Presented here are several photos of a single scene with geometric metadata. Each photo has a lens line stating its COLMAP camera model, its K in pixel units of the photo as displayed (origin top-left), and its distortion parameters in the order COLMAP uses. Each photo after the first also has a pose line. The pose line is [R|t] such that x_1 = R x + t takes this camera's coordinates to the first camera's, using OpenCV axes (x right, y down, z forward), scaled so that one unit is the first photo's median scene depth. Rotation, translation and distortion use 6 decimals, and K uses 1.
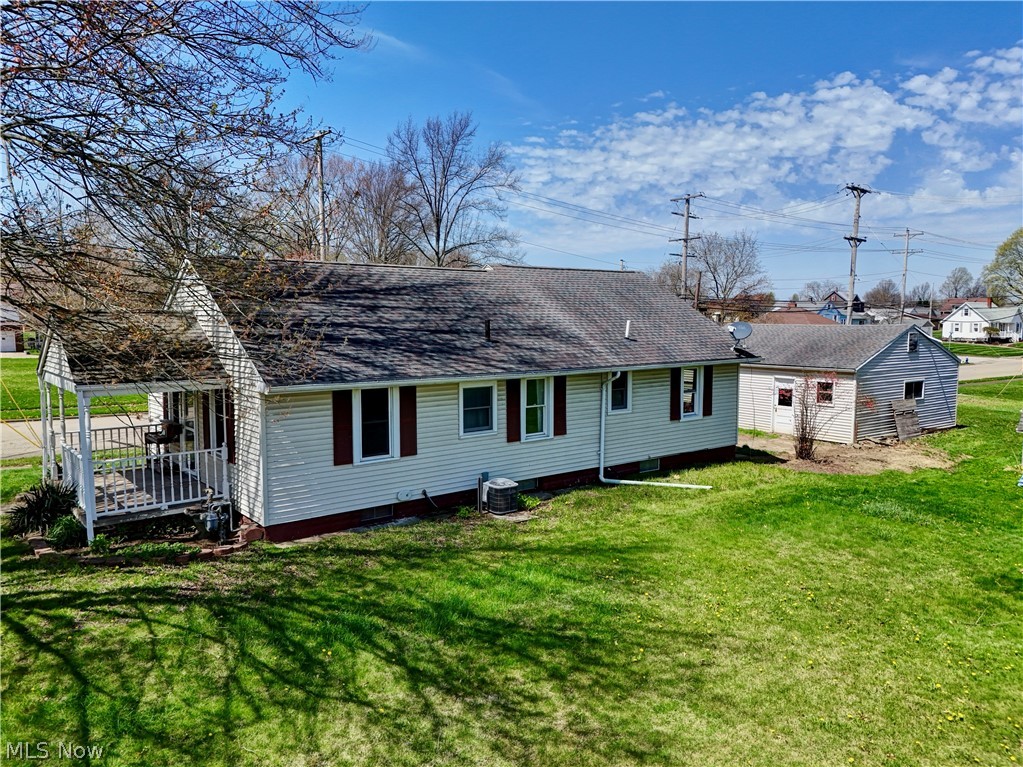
lens RADIAL K [[727.4, 0, 510.9], [0, 727.4, 383.8], [0, 0, 1]] dist [0.032364, -0.000967]
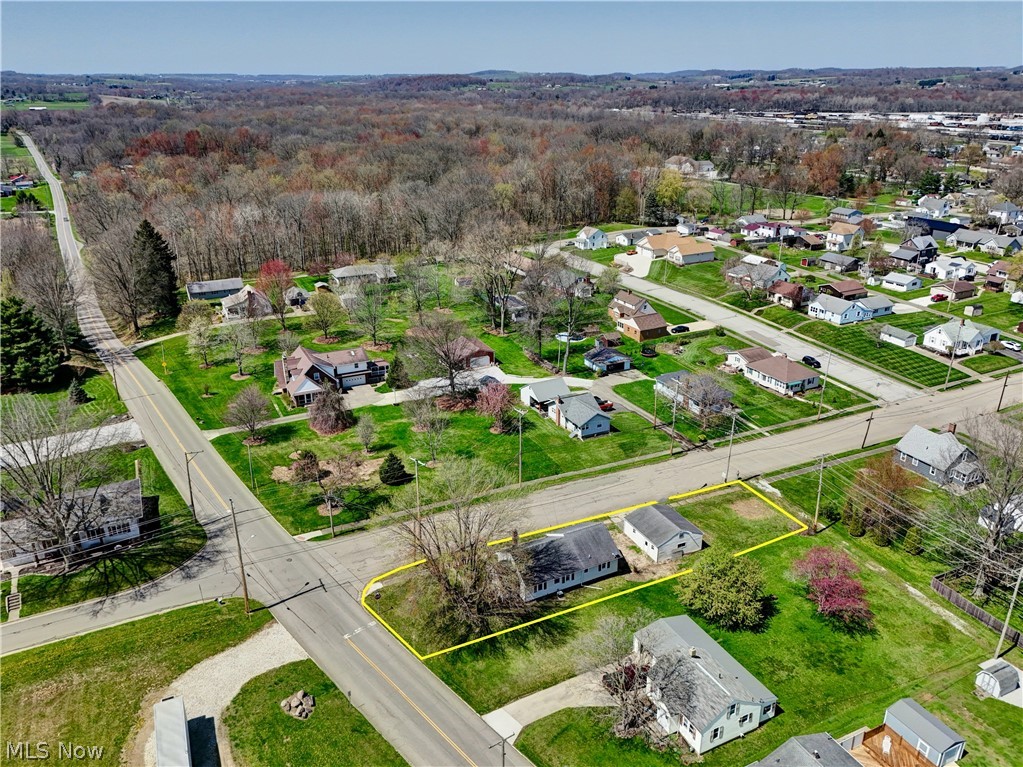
lens RADIAL K [[727.4, 0, 512.1], [0, 727.4, 382.9], [0, 0, 1]] dist [0.032364, -0.000967]
pose [[0.980237, 0.085923, -0.178193, 0.498079], [-0.030219, 0.955217, 0.294361, -3.125940], [0.195505, -0.283158, 0.938935, -4.053579]]
